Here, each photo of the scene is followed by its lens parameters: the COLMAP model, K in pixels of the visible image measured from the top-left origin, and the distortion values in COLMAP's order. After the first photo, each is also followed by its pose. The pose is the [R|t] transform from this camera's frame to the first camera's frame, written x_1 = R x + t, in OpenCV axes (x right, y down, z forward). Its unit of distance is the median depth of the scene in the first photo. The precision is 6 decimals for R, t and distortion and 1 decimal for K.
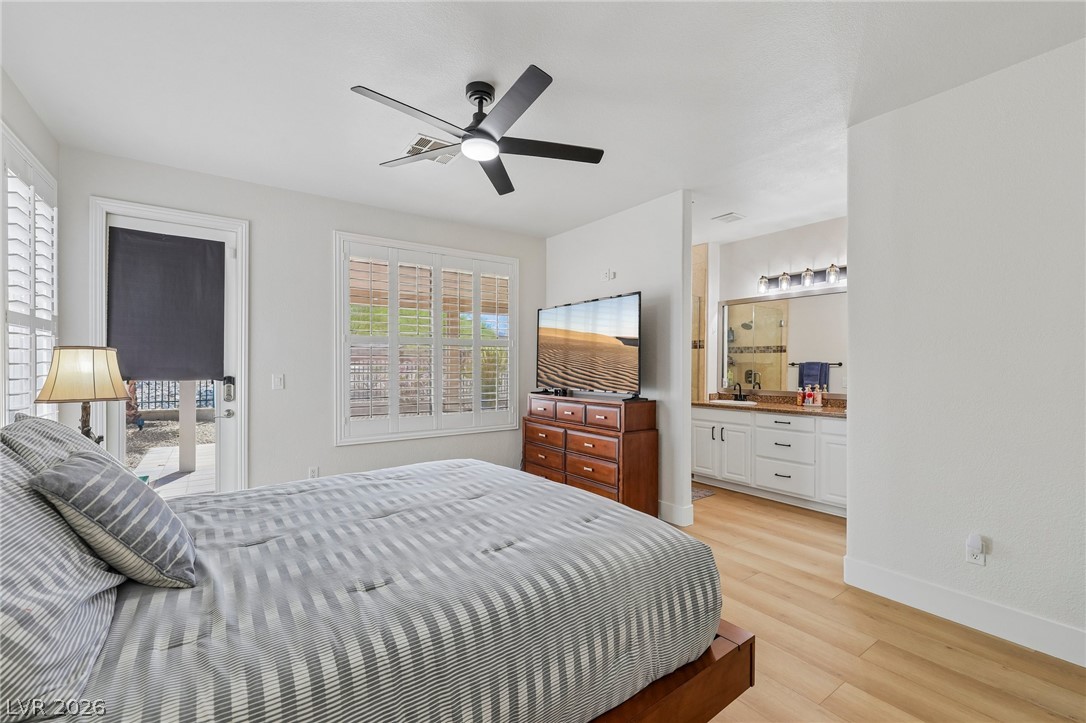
lens RADIAL K [[459.7, 0, 536.3], [0, 459.7, 362.2], [0, 0, 1]] dist [-0.000343, 0.000257]
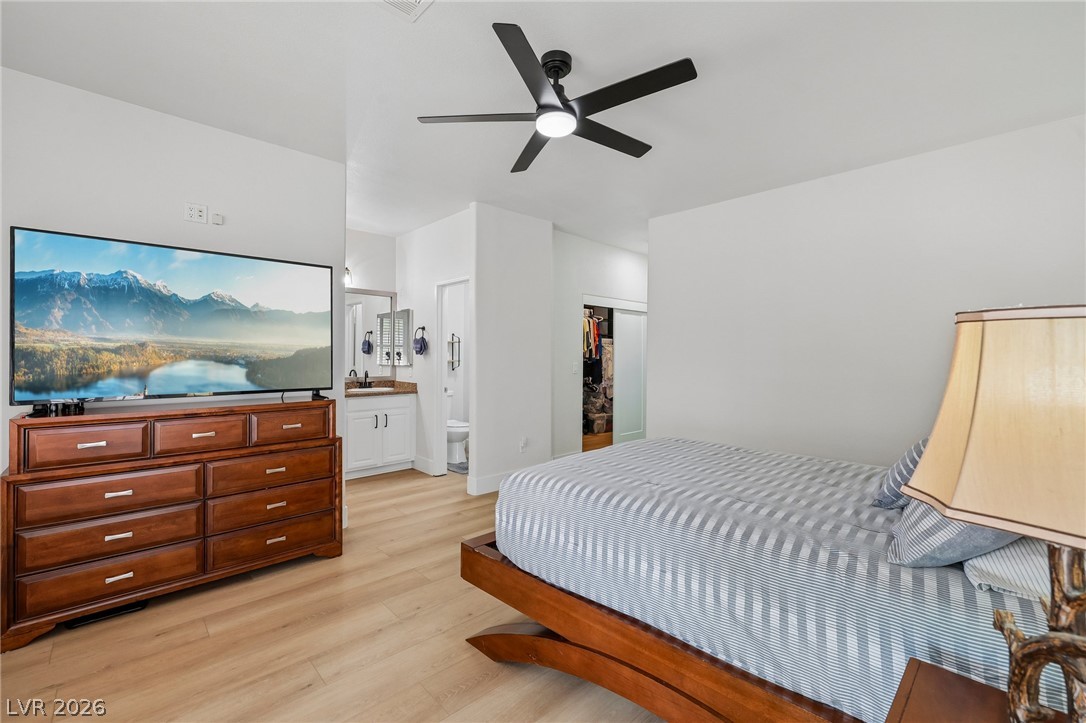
lens RADIAL K [[459.7, 0, 536.3], [0, 459.7, 362.2], [0, 0, 1]] dist [-0.000343, 0.000257]
pose [[-0.102337, -0.029495, 0.994312, -0.608932], [-0.022397, 0.999375, 0.027340, -0.011452], [-0.994498, -0.019472, -0.102934, 0.681242]]
